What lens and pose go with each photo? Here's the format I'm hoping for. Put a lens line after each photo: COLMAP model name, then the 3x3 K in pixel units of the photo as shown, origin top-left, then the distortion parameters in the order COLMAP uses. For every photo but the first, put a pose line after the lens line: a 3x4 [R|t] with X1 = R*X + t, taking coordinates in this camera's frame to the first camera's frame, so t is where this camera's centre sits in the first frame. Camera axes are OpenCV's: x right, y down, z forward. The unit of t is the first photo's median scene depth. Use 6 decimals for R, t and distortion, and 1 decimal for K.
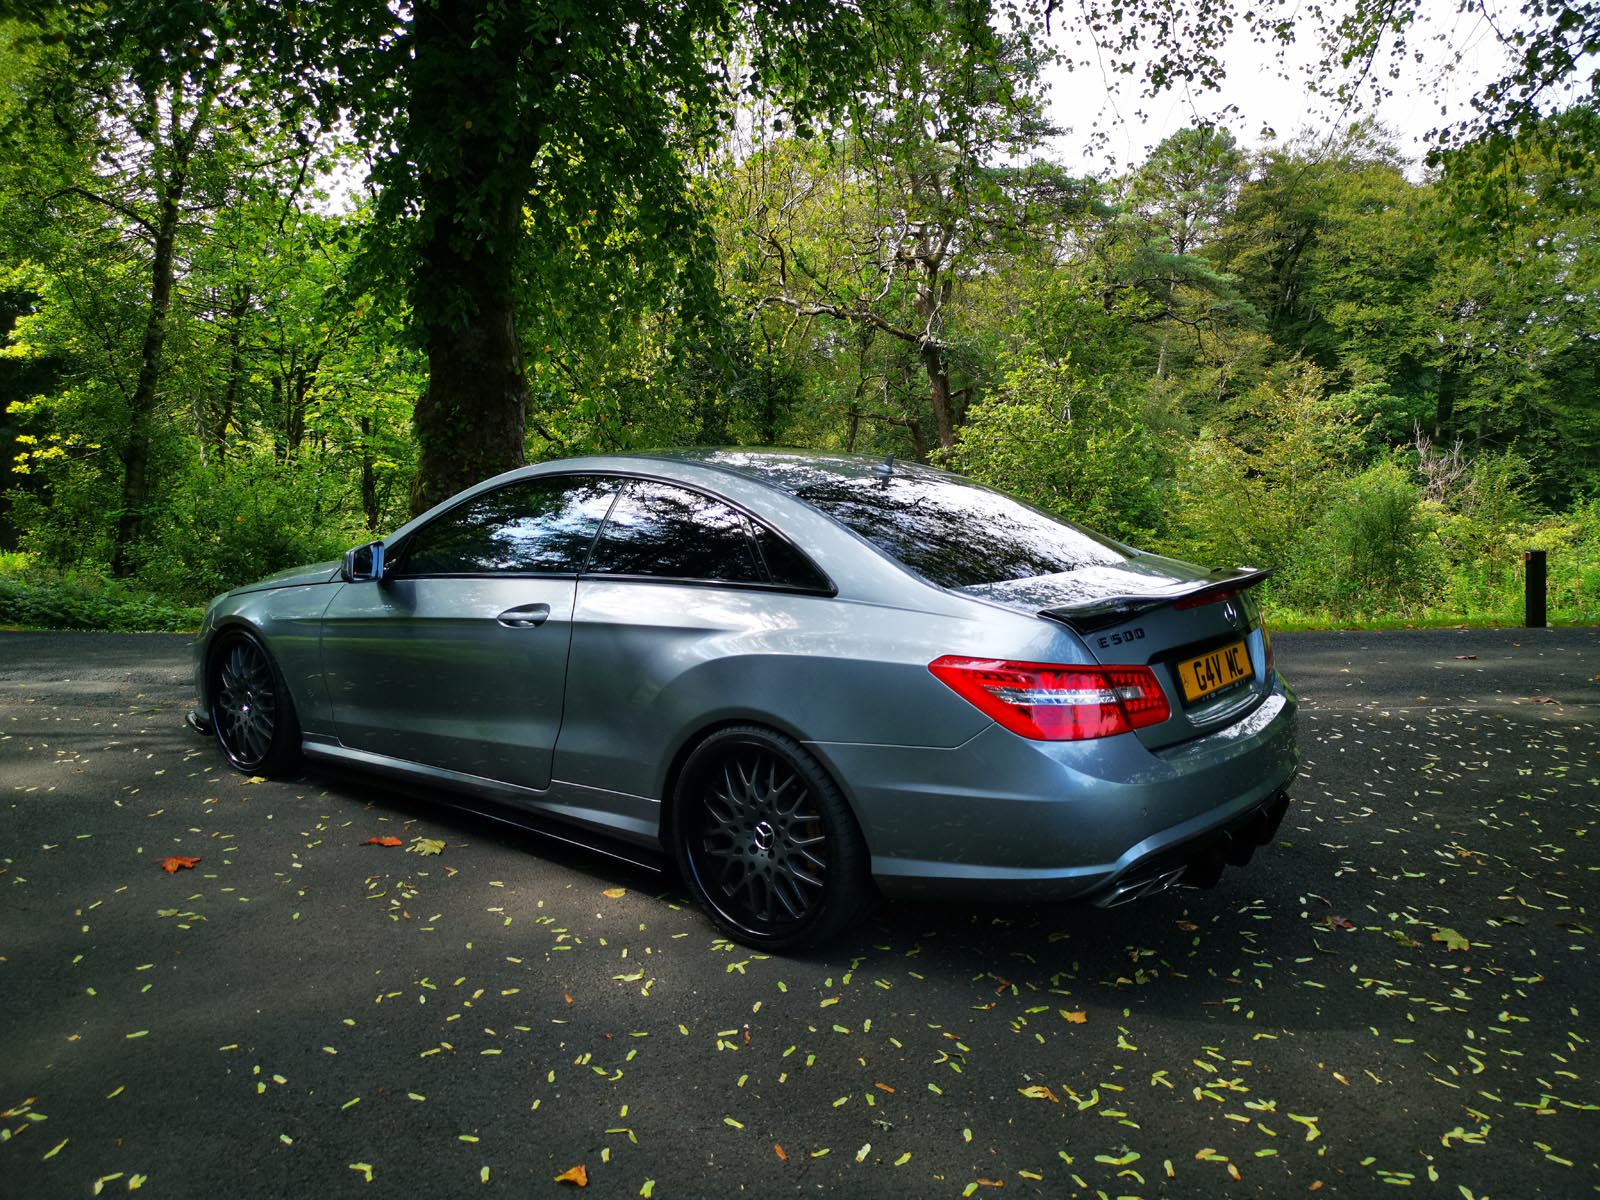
lens RADIAL K [[1223.4, 0, 803.7], [0, 1223.4, 589.3], [0, 0, 1]] dist [0.049952, -0.037072]
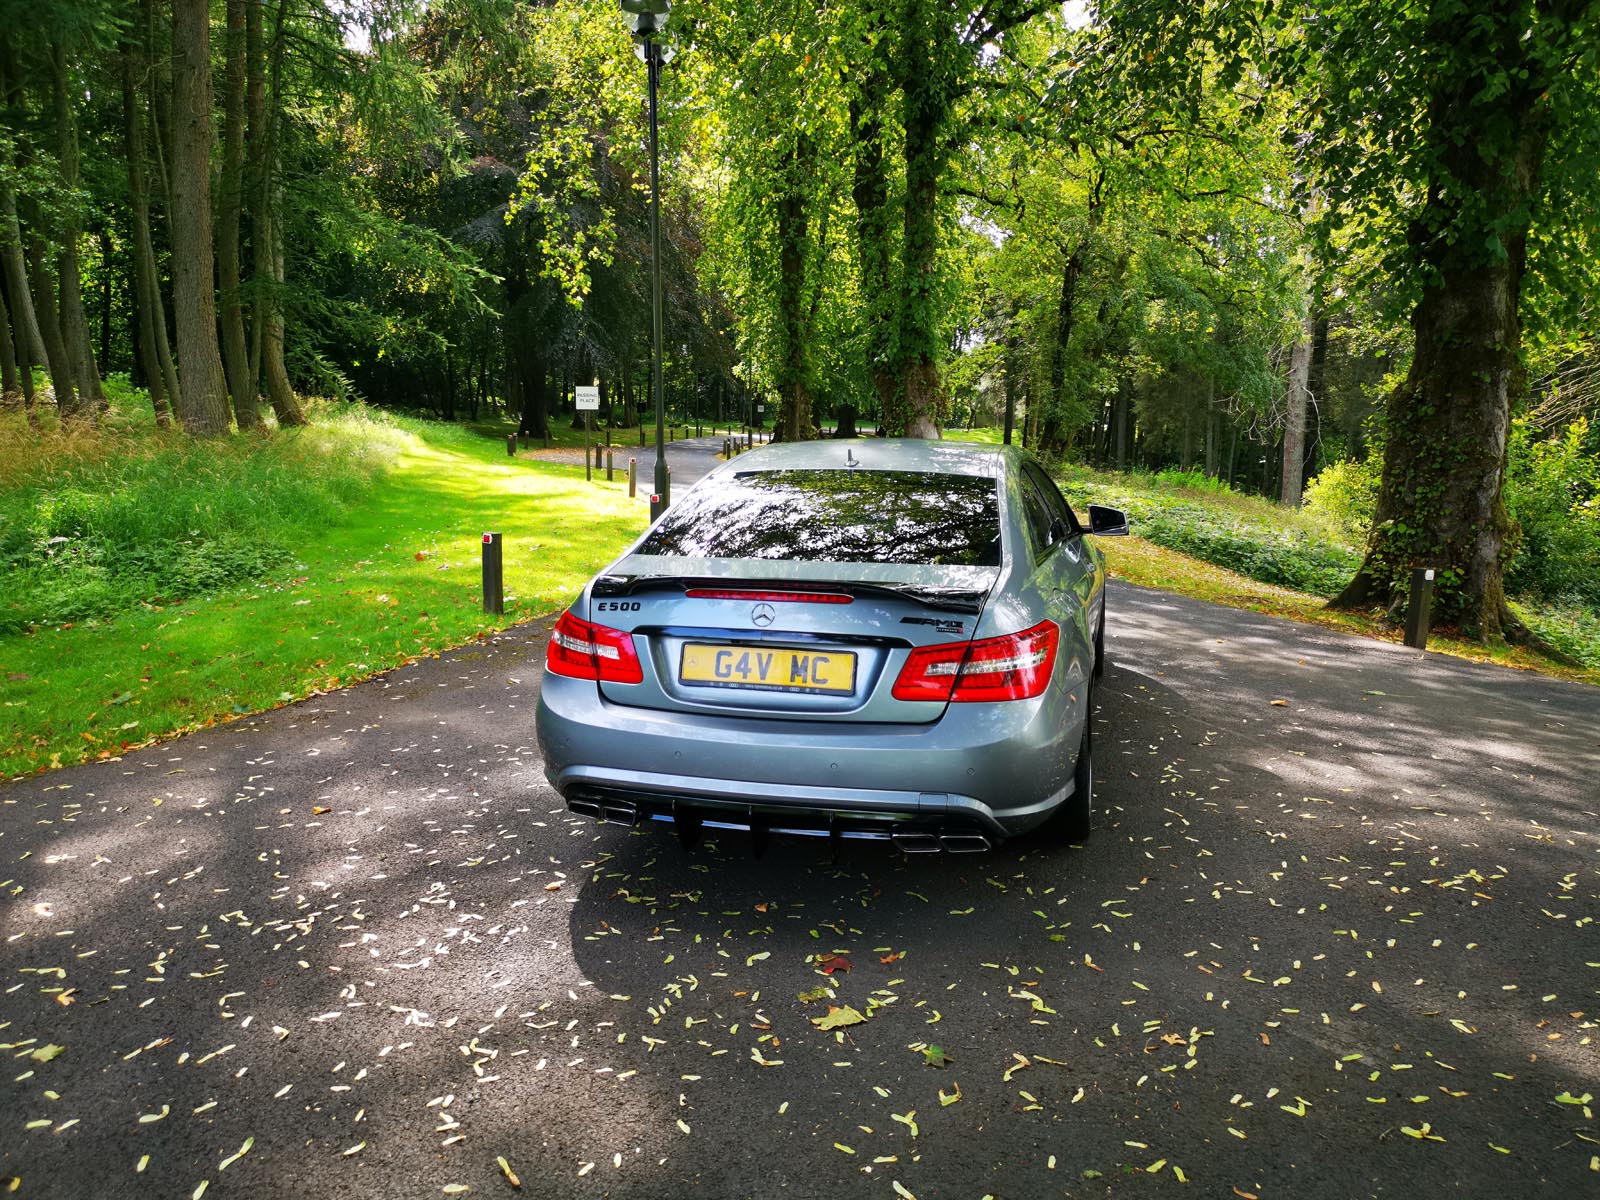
lens RADIAL K [[1223.4, 0, 812.3], [0, 1223.4, 587.5], [0, 0, 1]] dist [0.049952, -0.037072]
pose [[0.407571, 0.136646, -0.902892, 1.402326], [-0.119027, 0.988255, 0.095835, -0.115596], [0.905383, 0.068409, 0.419048, 0.654770]]
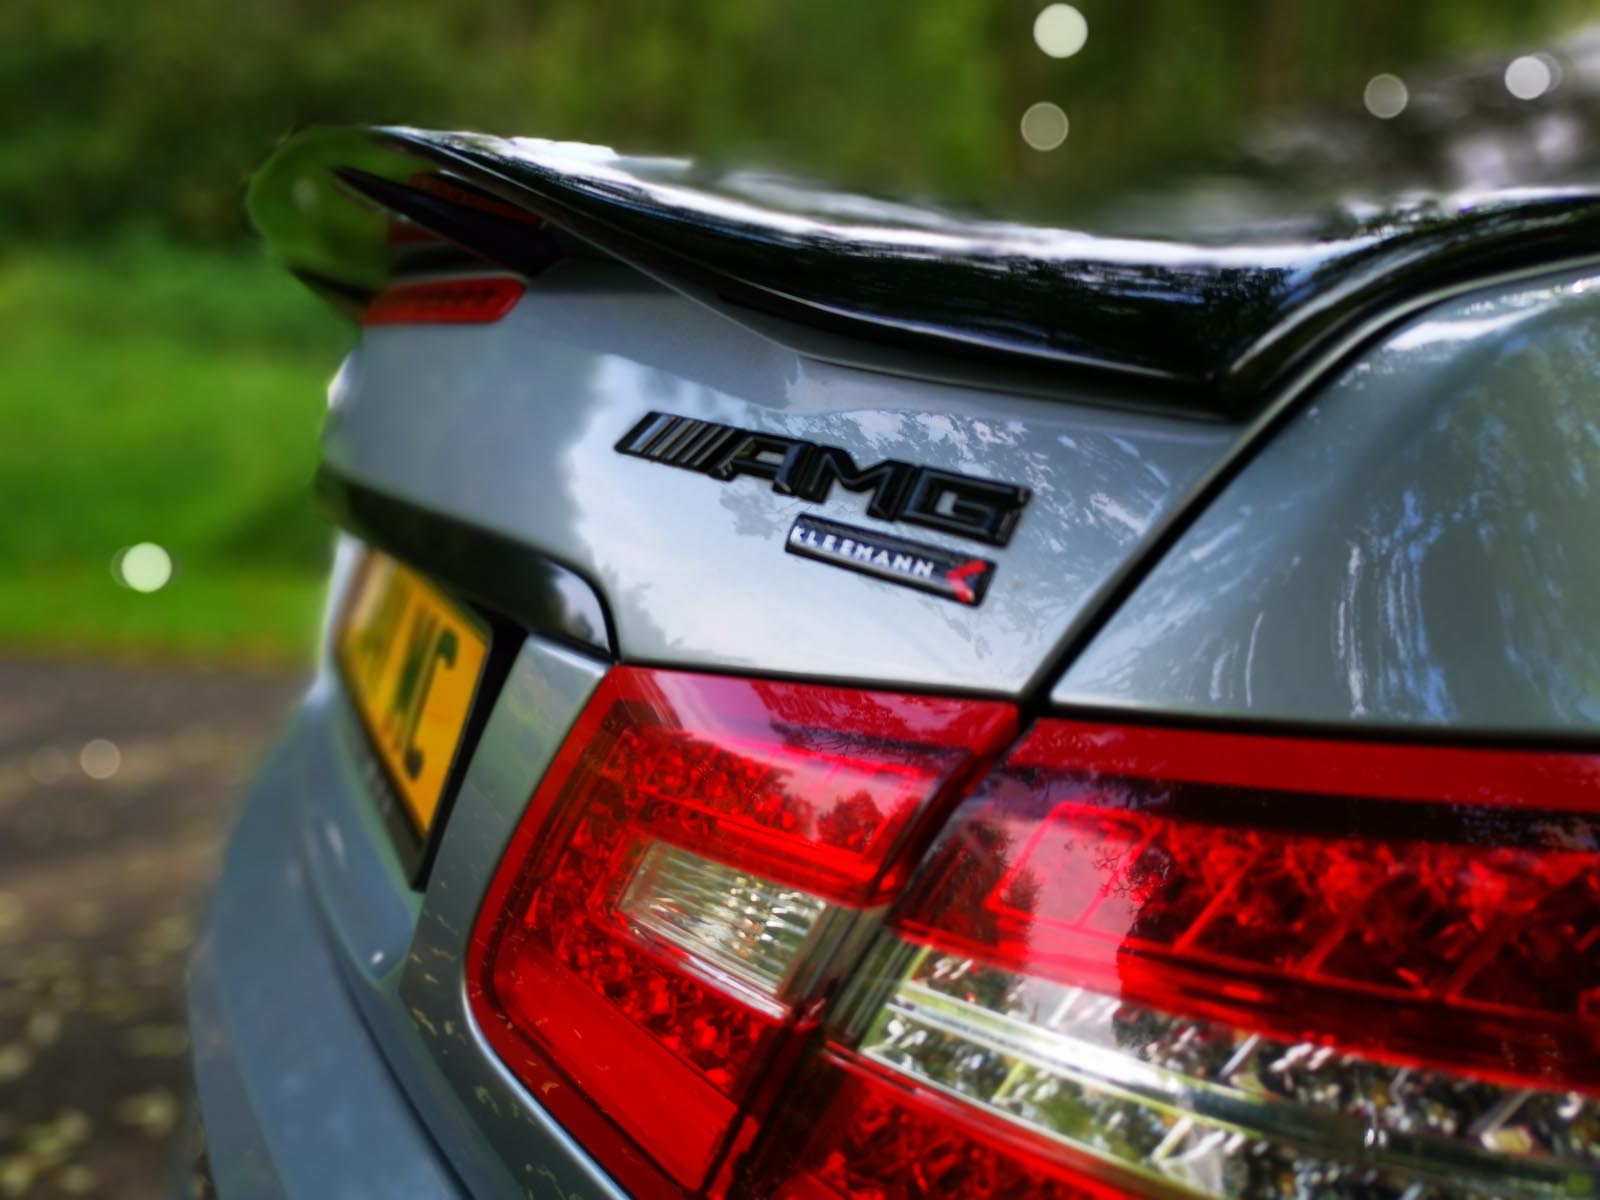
lens RADIAL K [[1223.4, 0, 809.9], [0, 1223.4, 603.3], [0, 0, 1]] dist [0.049952, -0.037072]
pose [[-0.449015, 0.127968, -0.884313, 0.555181], [-0.144023, 0.966385, 0.212973, -0.003942], [0.881841, 0.222989, -0.415491, 1.278007]]
